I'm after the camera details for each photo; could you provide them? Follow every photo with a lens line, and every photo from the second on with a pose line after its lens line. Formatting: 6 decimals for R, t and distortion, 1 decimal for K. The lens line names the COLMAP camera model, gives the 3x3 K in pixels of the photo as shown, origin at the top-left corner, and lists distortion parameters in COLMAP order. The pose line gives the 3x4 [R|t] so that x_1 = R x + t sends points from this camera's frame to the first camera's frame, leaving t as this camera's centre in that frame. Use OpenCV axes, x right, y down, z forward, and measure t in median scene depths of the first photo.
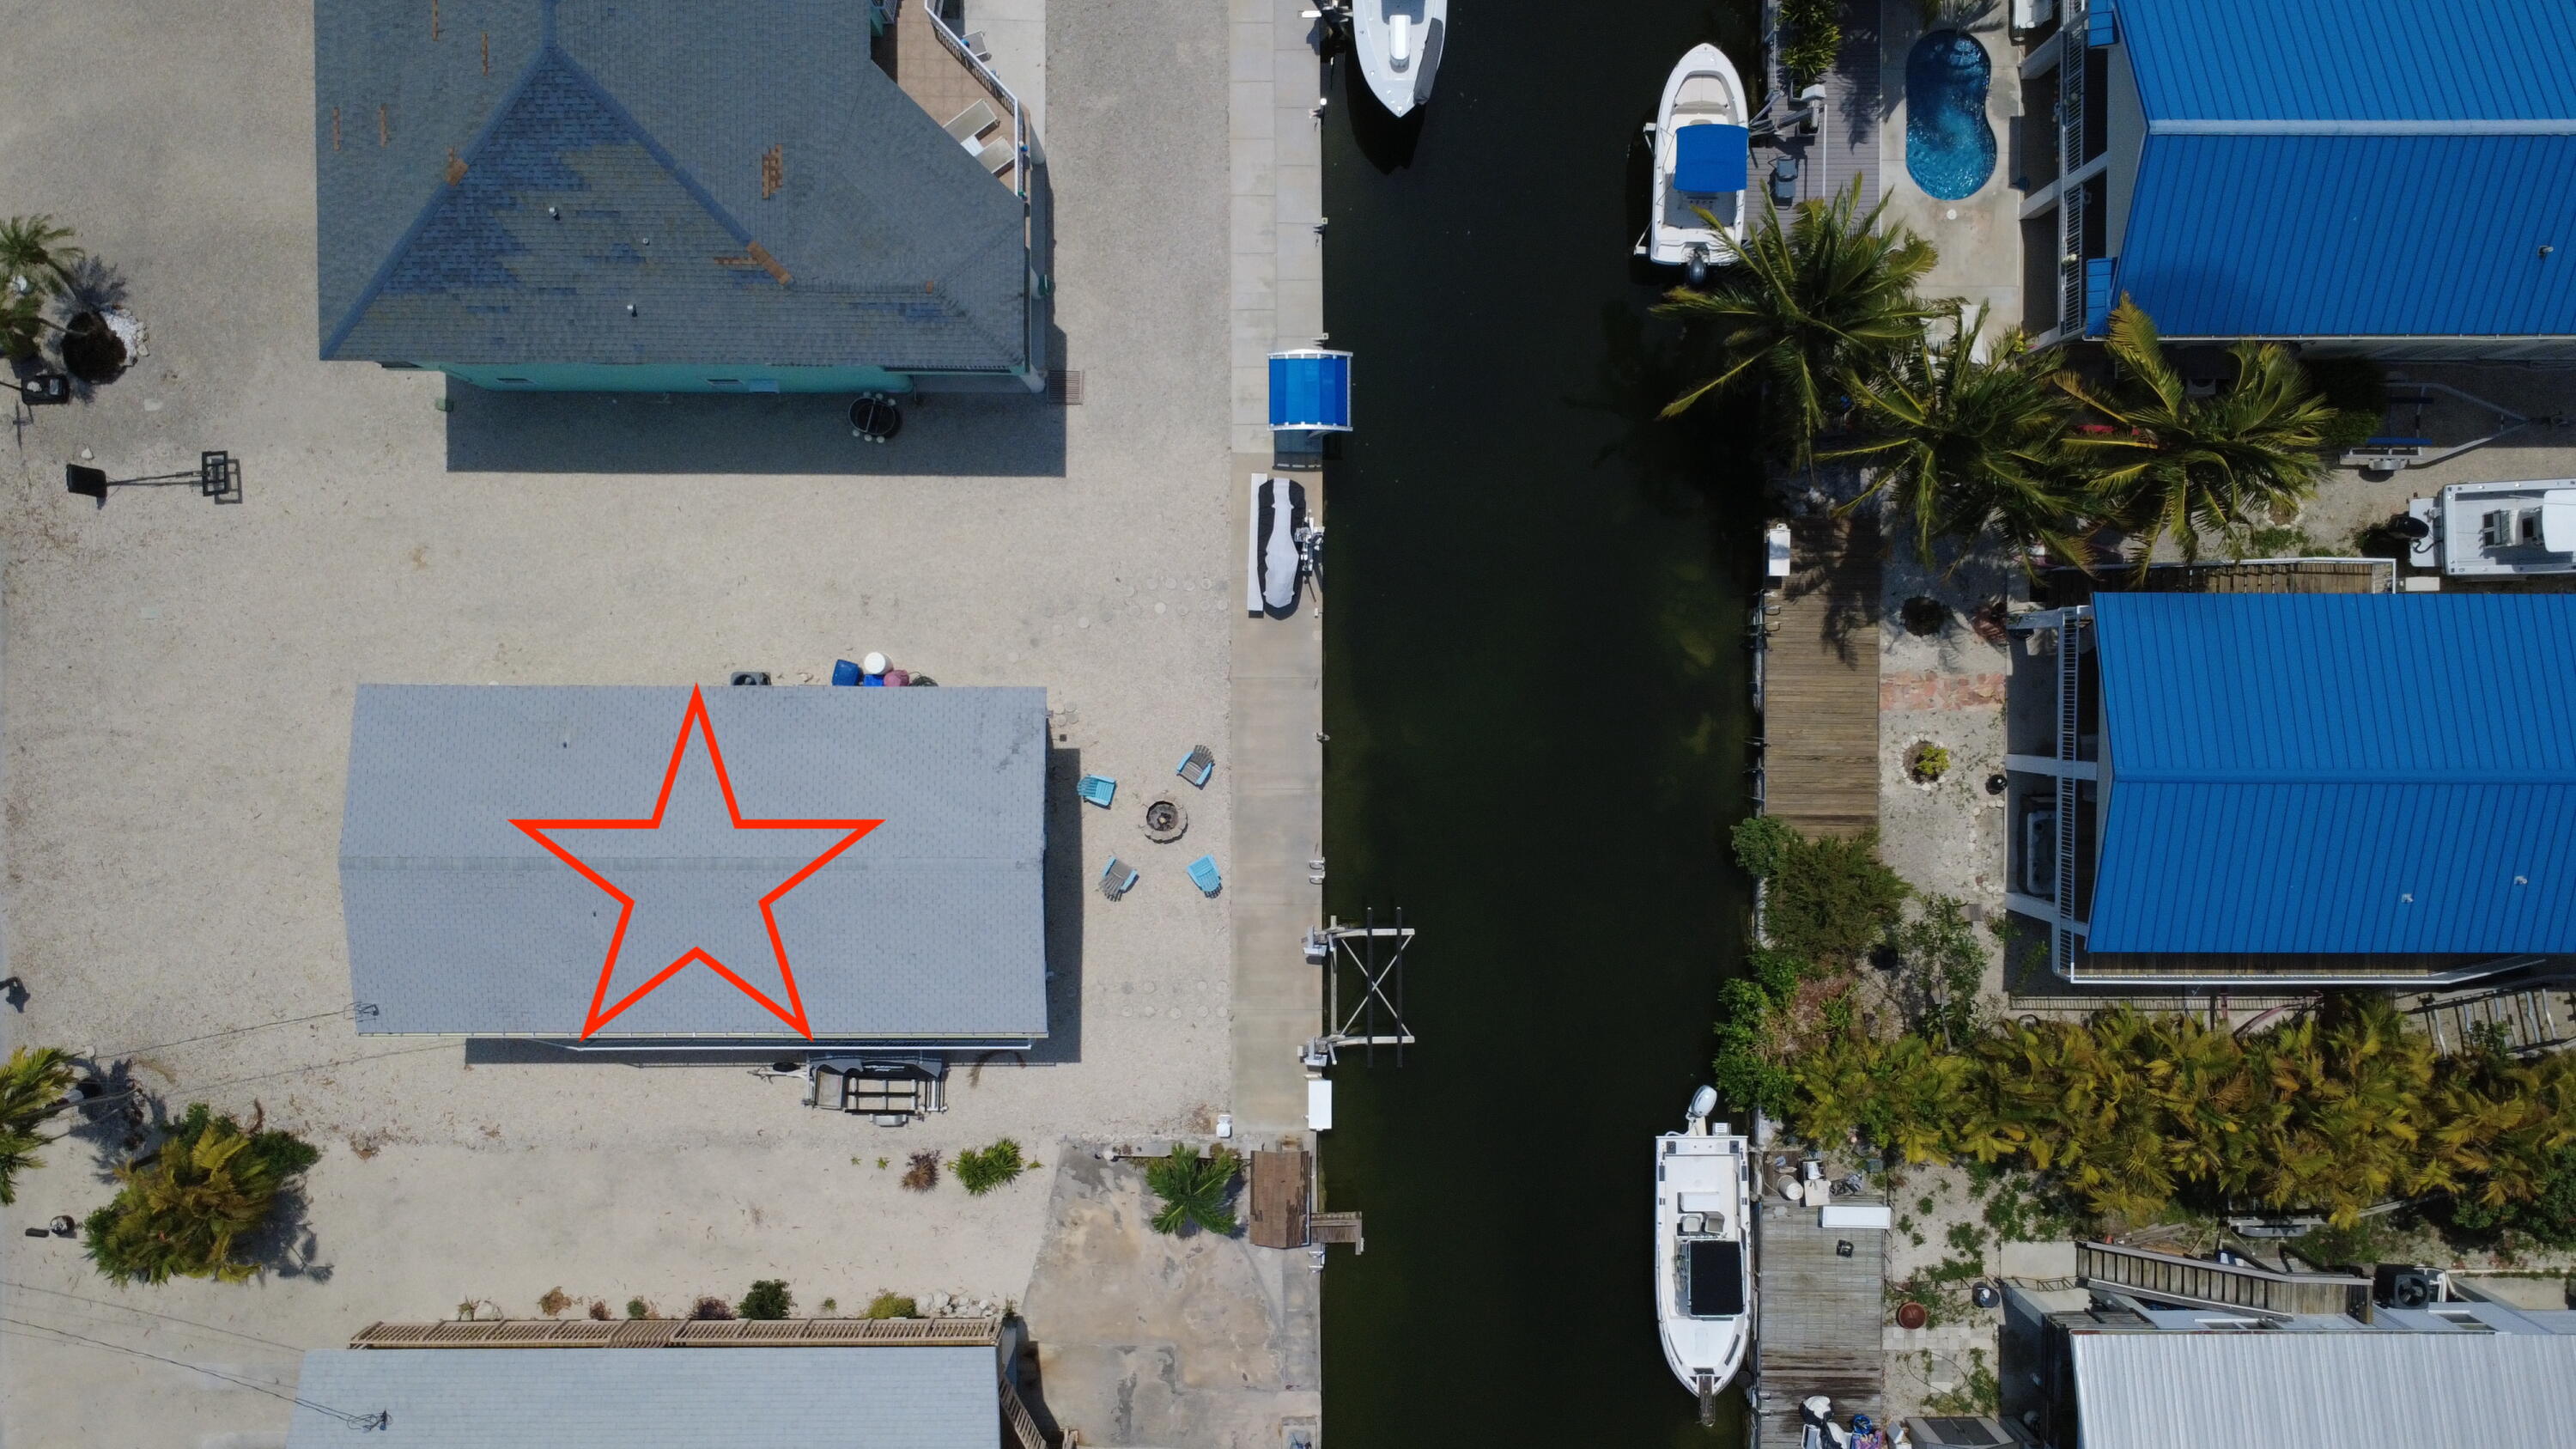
lens RADIAL K [[1859.1, 0, 1297.6], [0, 1859.1, 735.4], [0, 0, 1]] dist [0.002110, -0.005826]
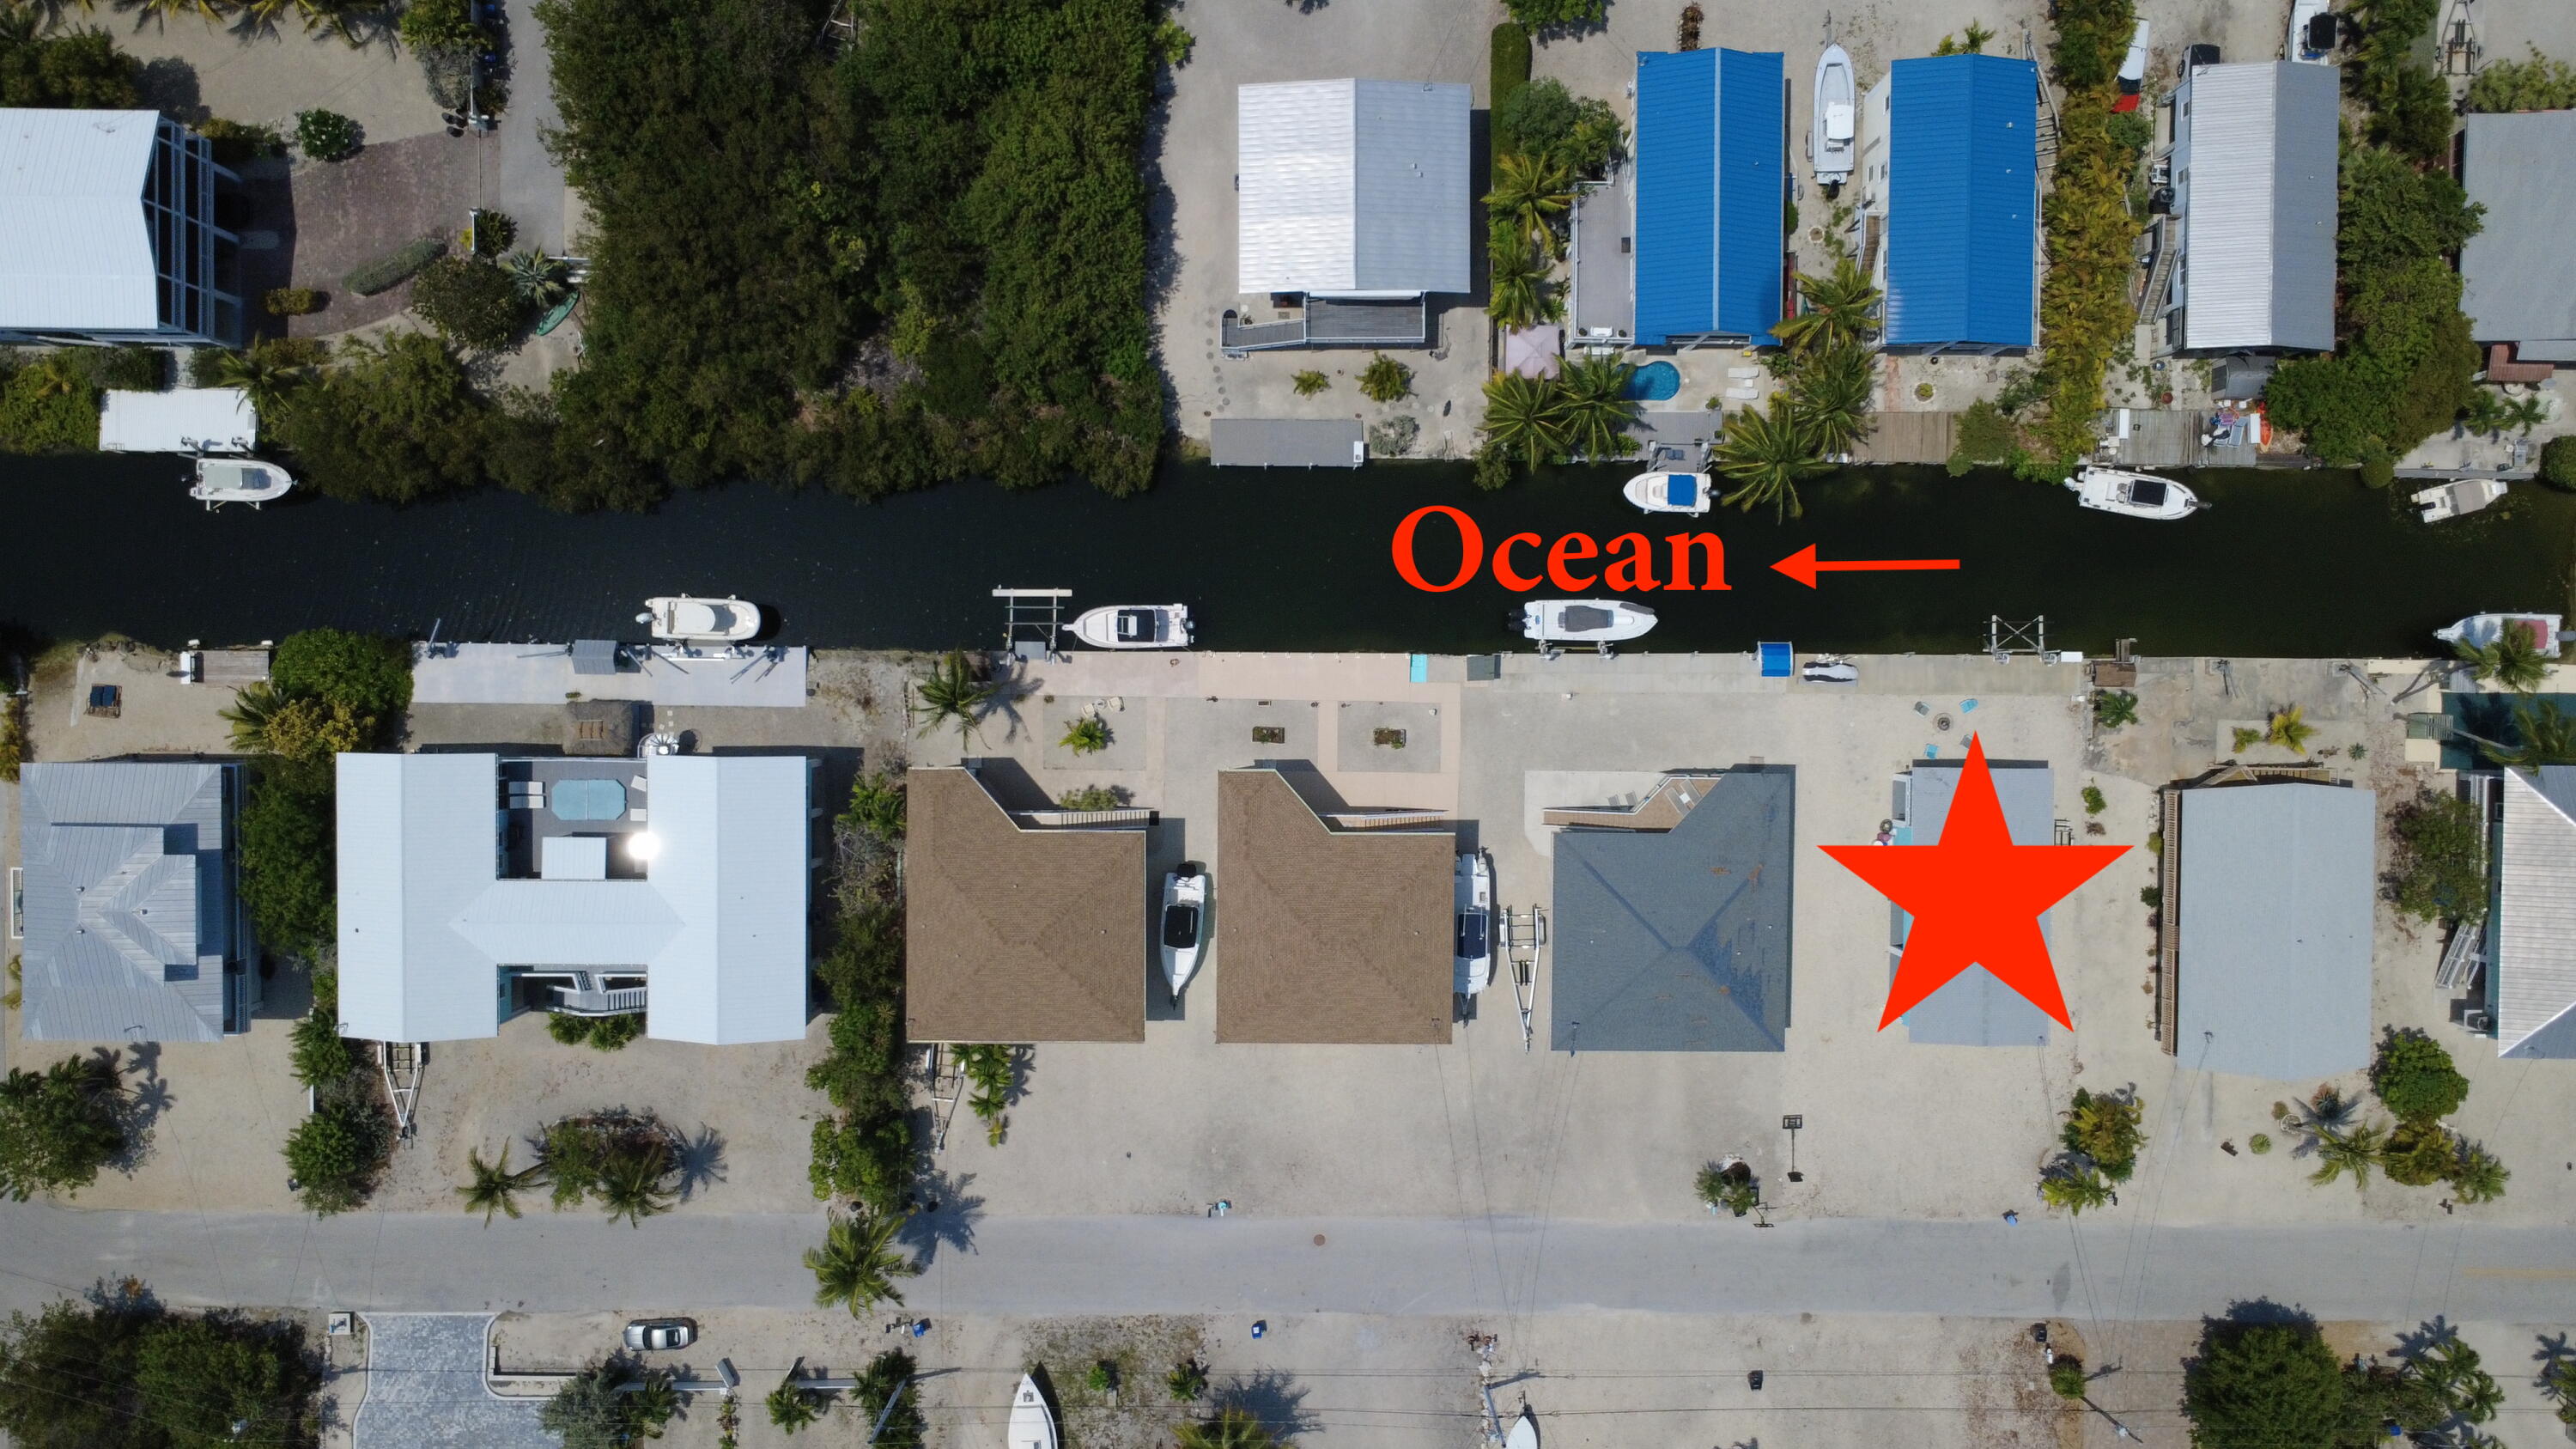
lens RADIAL K [[1859.1, 0, 1293.3], [0, 1859.1, 729.3], [0, 0, 1]] dist [0.002110, -0.005826]
pose [[0.006292, -0.999325, -0.036197, -0.000562], [0.999692, 0.007154, -0.023748, -0.709695], [0.023991, -0.036037, 0.999062, -1.333615]]
